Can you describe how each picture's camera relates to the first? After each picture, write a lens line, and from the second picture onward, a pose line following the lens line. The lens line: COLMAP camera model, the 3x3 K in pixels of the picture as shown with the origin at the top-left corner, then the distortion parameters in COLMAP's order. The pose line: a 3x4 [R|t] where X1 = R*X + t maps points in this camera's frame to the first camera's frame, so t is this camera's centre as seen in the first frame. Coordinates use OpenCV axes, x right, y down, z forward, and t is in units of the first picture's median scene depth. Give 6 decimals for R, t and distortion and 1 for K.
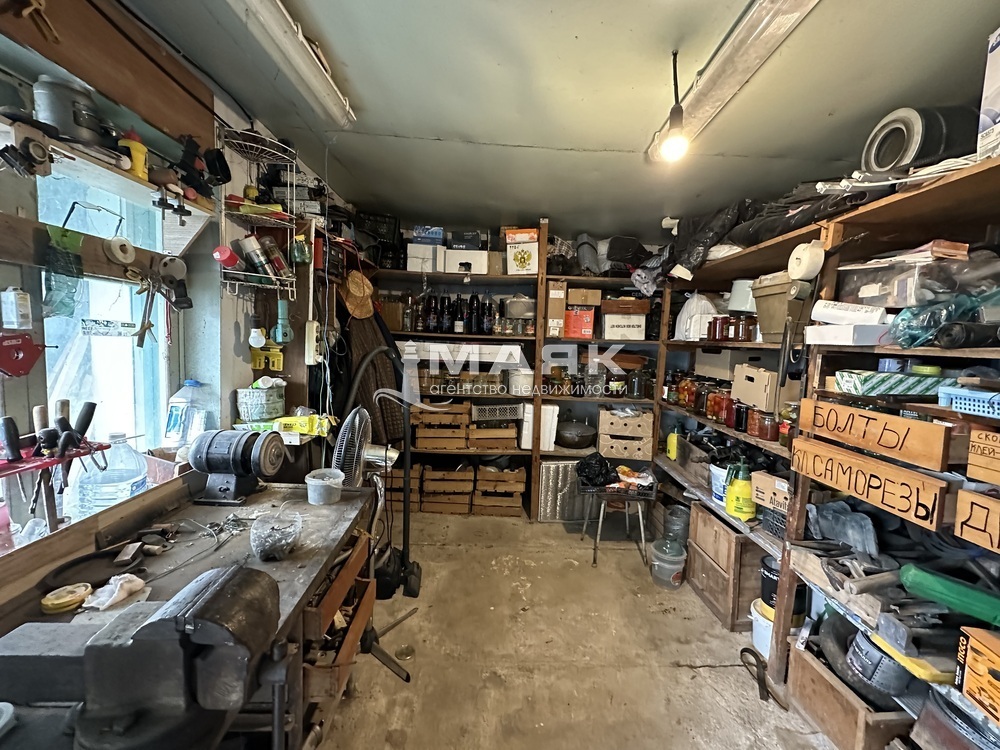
lens RADIAL K [[398.3, 0, 502.0], [0, 398.3, 373.0], [0, 0, 1]] dist [-0.003959, 0.000803]
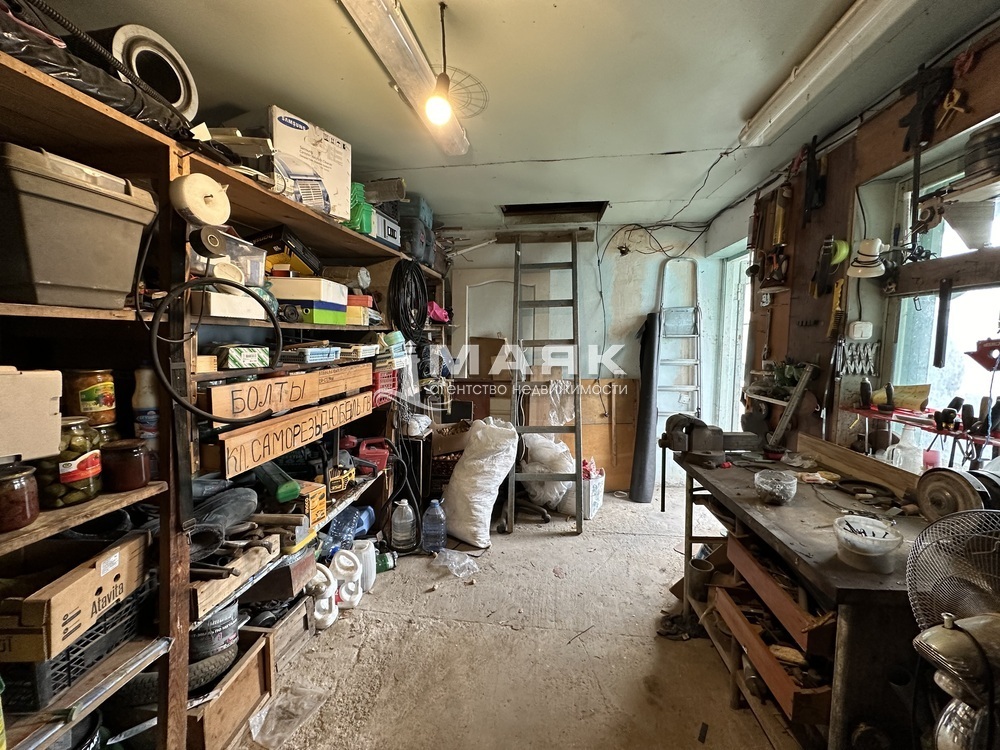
lens RADIAL K [[398.3, 0, 500.7], [0, 398.3, 370.9], [0, 0, 1]] dist [-0.003959, 0.000803]
pose [[-0.990915, -0.044878, 0.126781, 0.137531], [-0.023876, 0.986410, 0.162558, -0.125098], [-0.132353, 0.158054, -0.978520, 2.009453]]
